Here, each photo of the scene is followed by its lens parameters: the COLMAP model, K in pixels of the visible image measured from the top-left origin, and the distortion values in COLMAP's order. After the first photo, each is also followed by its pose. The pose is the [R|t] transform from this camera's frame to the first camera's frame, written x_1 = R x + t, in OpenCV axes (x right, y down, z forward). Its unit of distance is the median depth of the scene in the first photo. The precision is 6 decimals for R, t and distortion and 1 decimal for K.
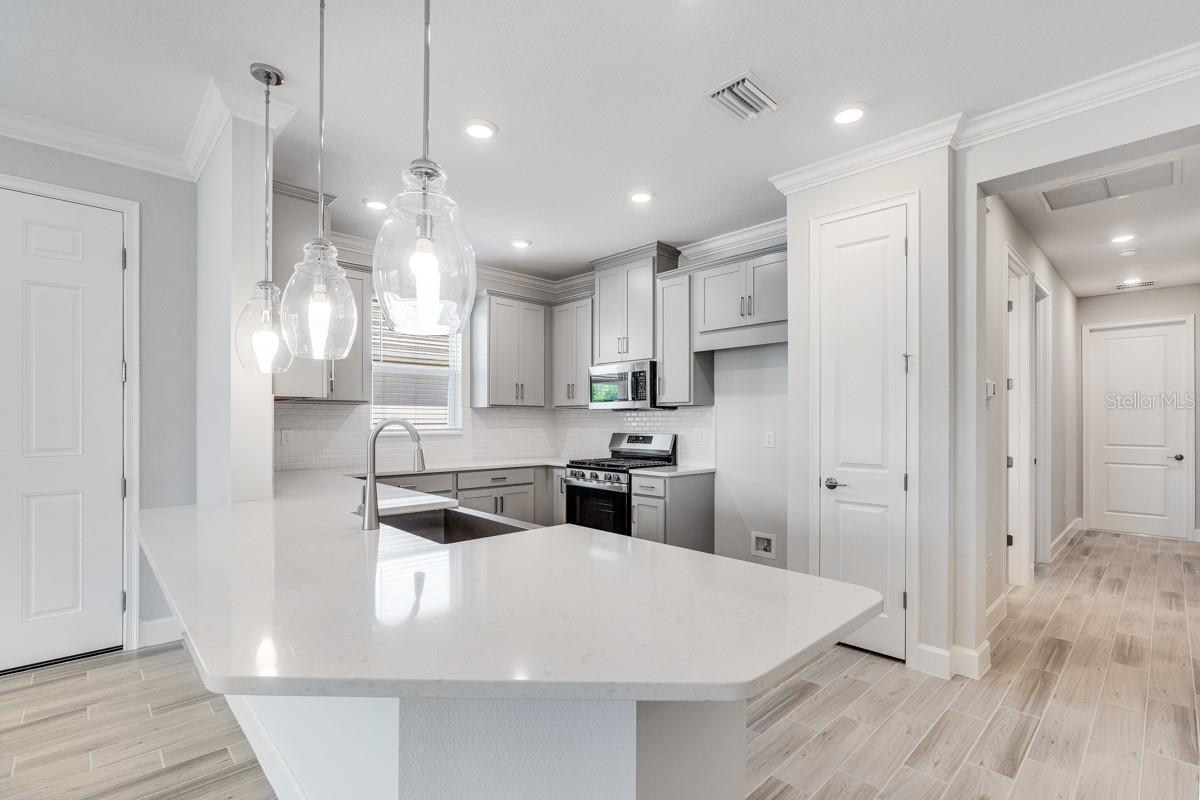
lens RADIAL K [[549.6, 0, 588.9], [0, 549.6, 420.1], [0, 0, 1]] dist [-0.002831, 0.000940]
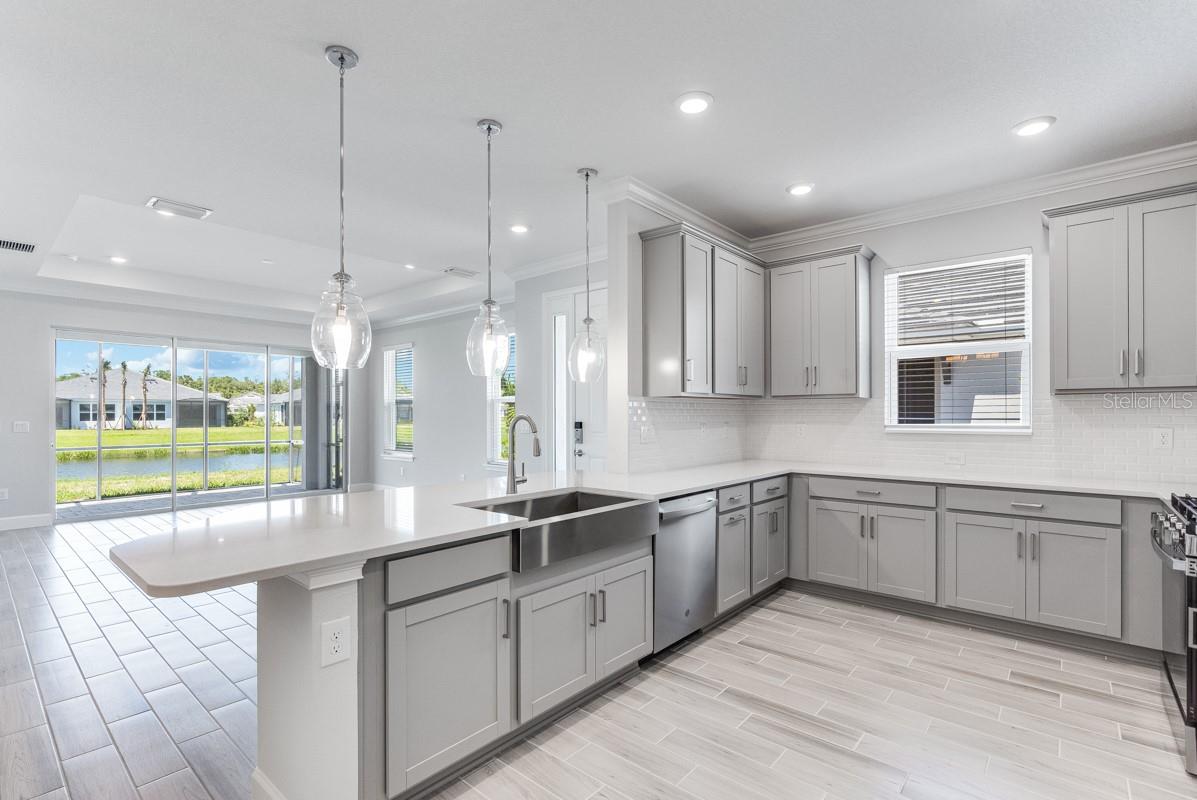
lens RADIAL K [[548.2, 0, 601.7], [0, 548.2, 414.3], [0, 0, 1]] dist [-0.002831, 0.000940]
pose [[0.117446, -0.002039, -0.993077, 0.422140], [0.003734, 0.999992, -0.001611, -0.000445], [0.993072, -0.003519, 0.117453, 0.438370]]
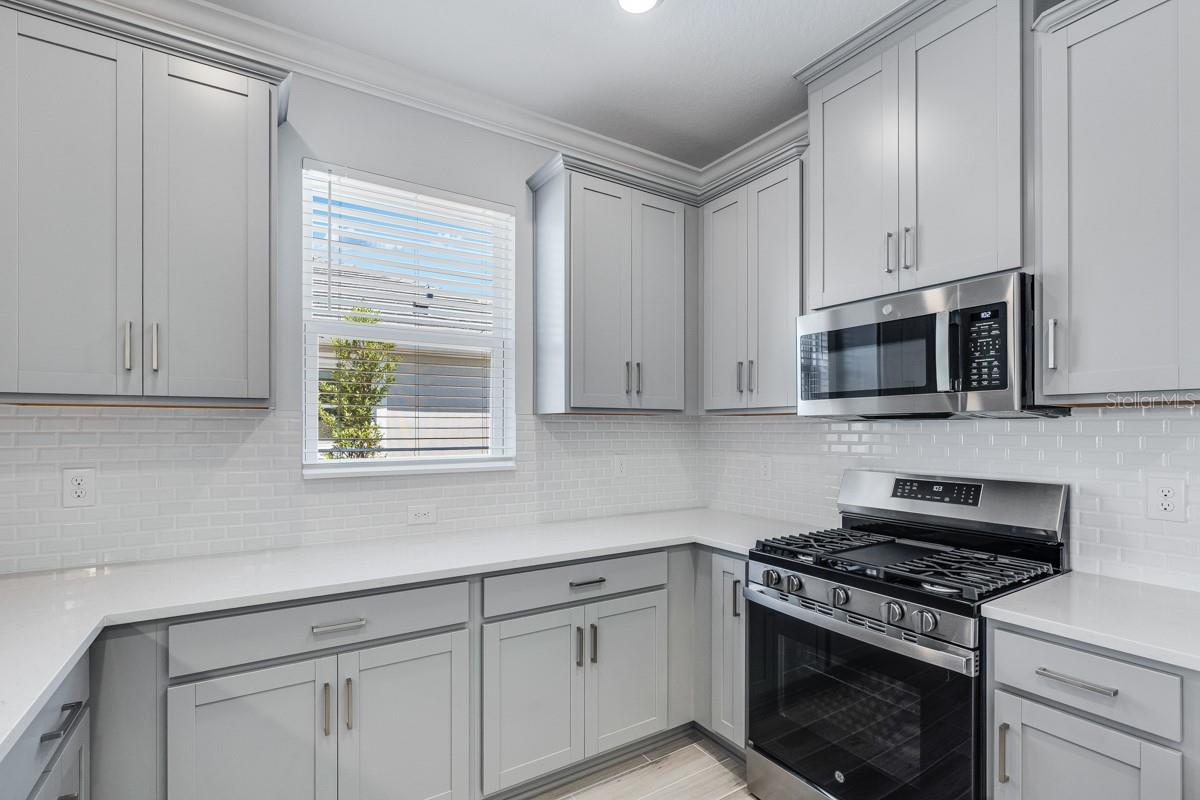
lens RADIAL K [[549.6, 0, 593.2], [0, 549.6, 425.3], [0, 0, 1]] dist [-0.002831, 0.000940]
pose [[0.982399, -0.002969, -0.186771, -0.081555], [0.002357, 0.999991, -0.003500, -0.012439], [0.186780, 0.002998, 0.982397, 0.598388]]
